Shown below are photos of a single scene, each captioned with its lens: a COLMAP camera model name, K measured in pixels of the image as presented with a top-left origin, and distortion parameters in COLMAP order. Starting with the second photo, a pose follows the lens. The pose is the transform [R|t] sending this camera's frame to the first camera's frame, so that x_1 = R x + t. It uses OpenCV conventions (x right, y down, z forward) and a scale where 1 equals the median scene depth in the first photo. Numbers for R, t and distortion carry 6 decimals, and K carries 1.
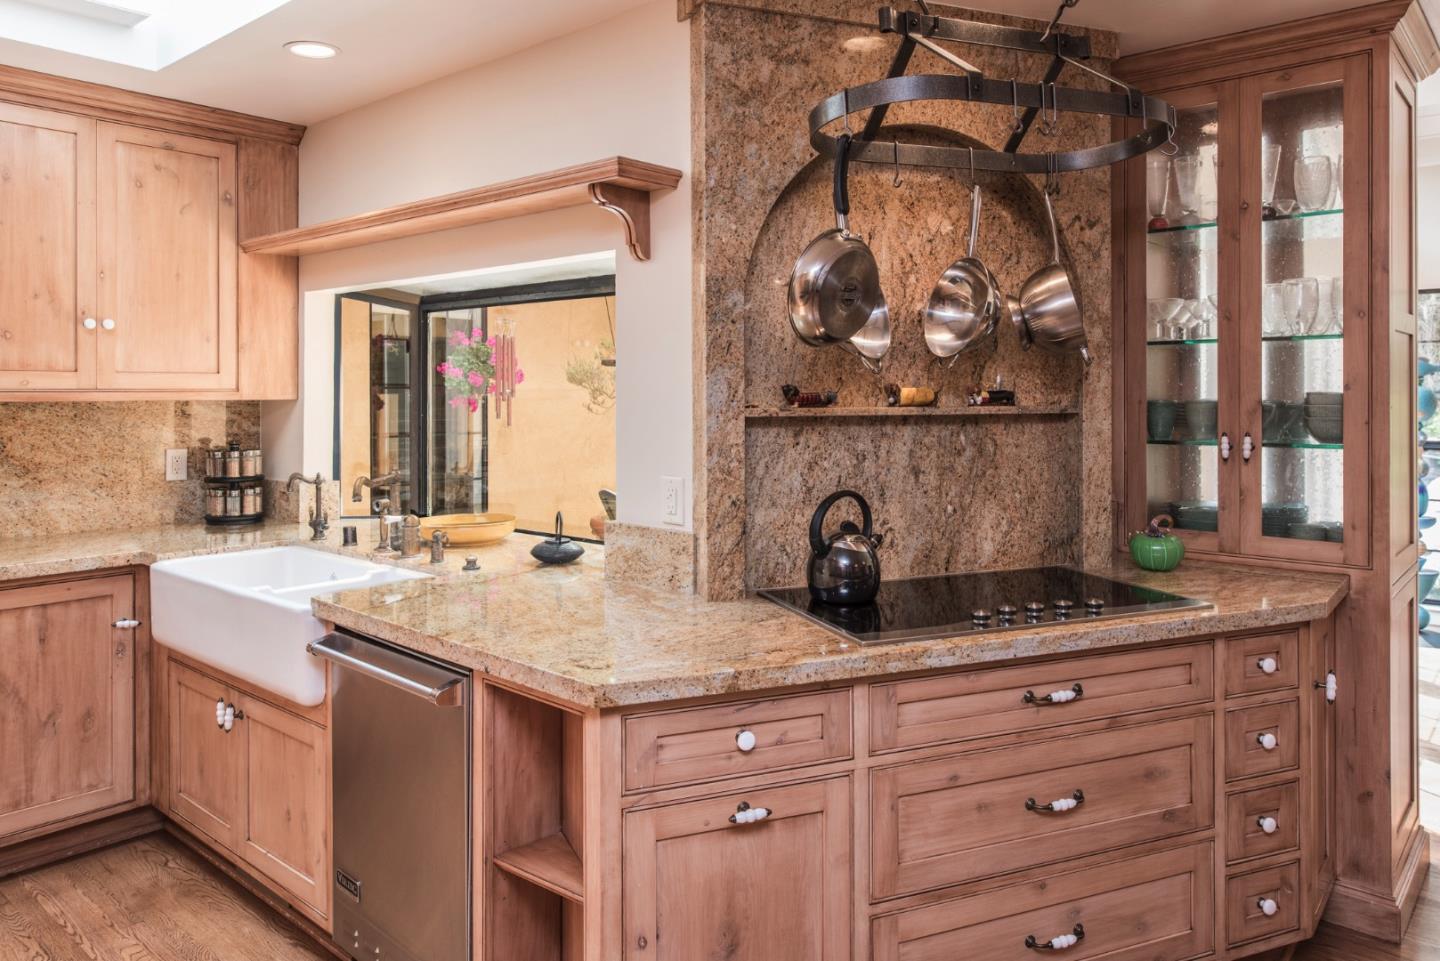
lens RADIAL K [[990.9, 0, 720.3], [0, 990.9, 430.0], [0, 0, 1]] dist [0.008523, 0.000914]
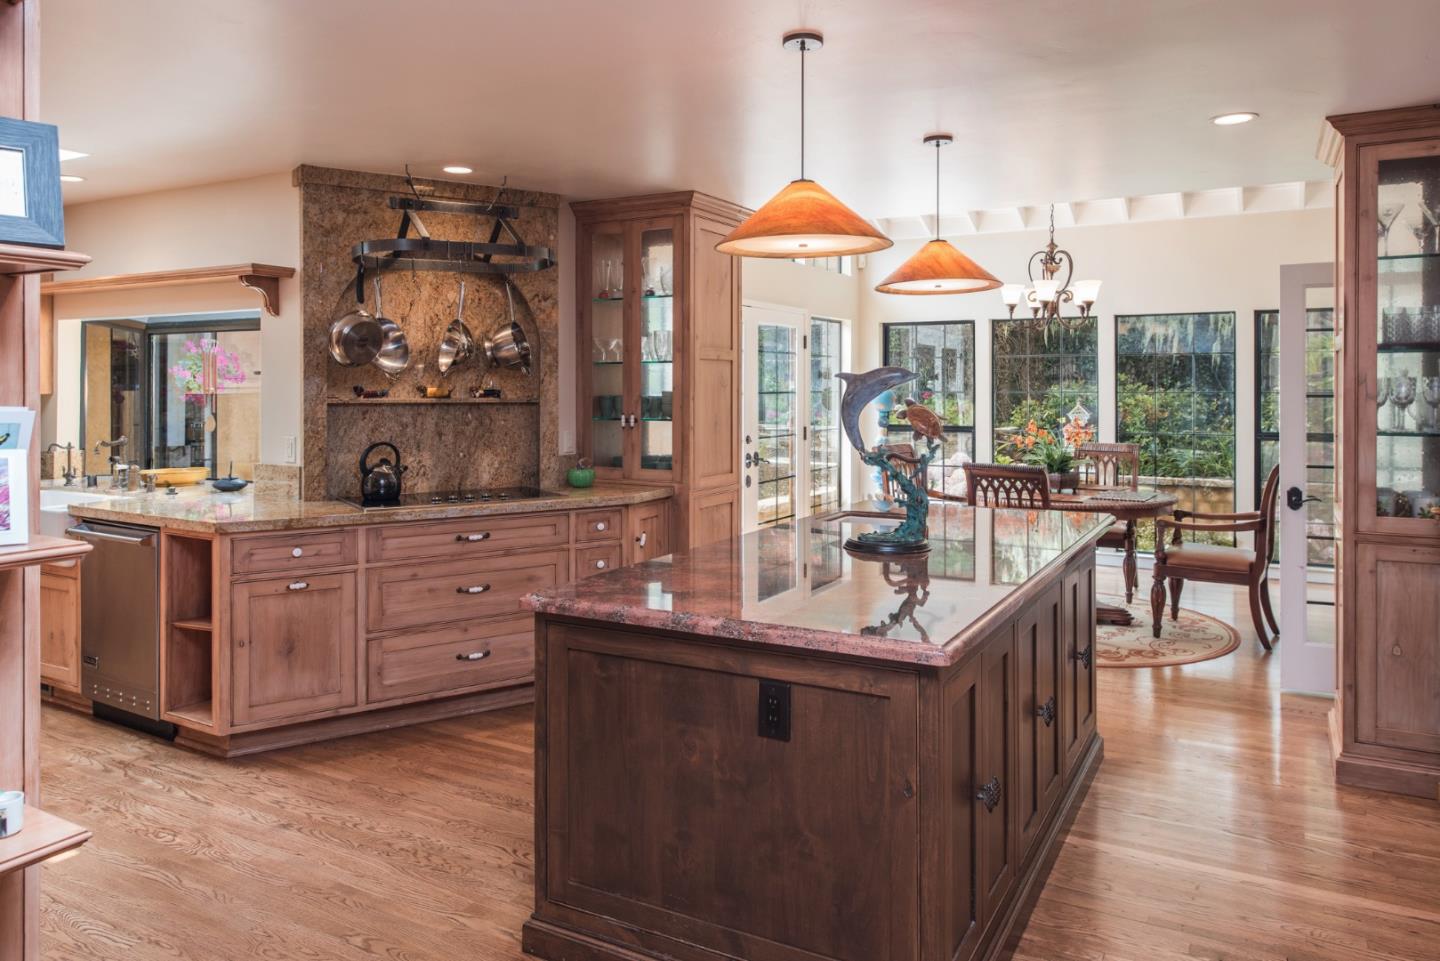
lens RADIAL K [[984.8, 0, 722.9], [0, 984.8, 416.3], [0, 0, 1]] dist [0.004017, -0.002071]
pose [[0.978004, -0.001967, 0.208579, 0.365015], [0.004579, 0.999917, -0.012040, 0.037292], [-0.208538, 0.012730, 0.977931, -0.967835]]
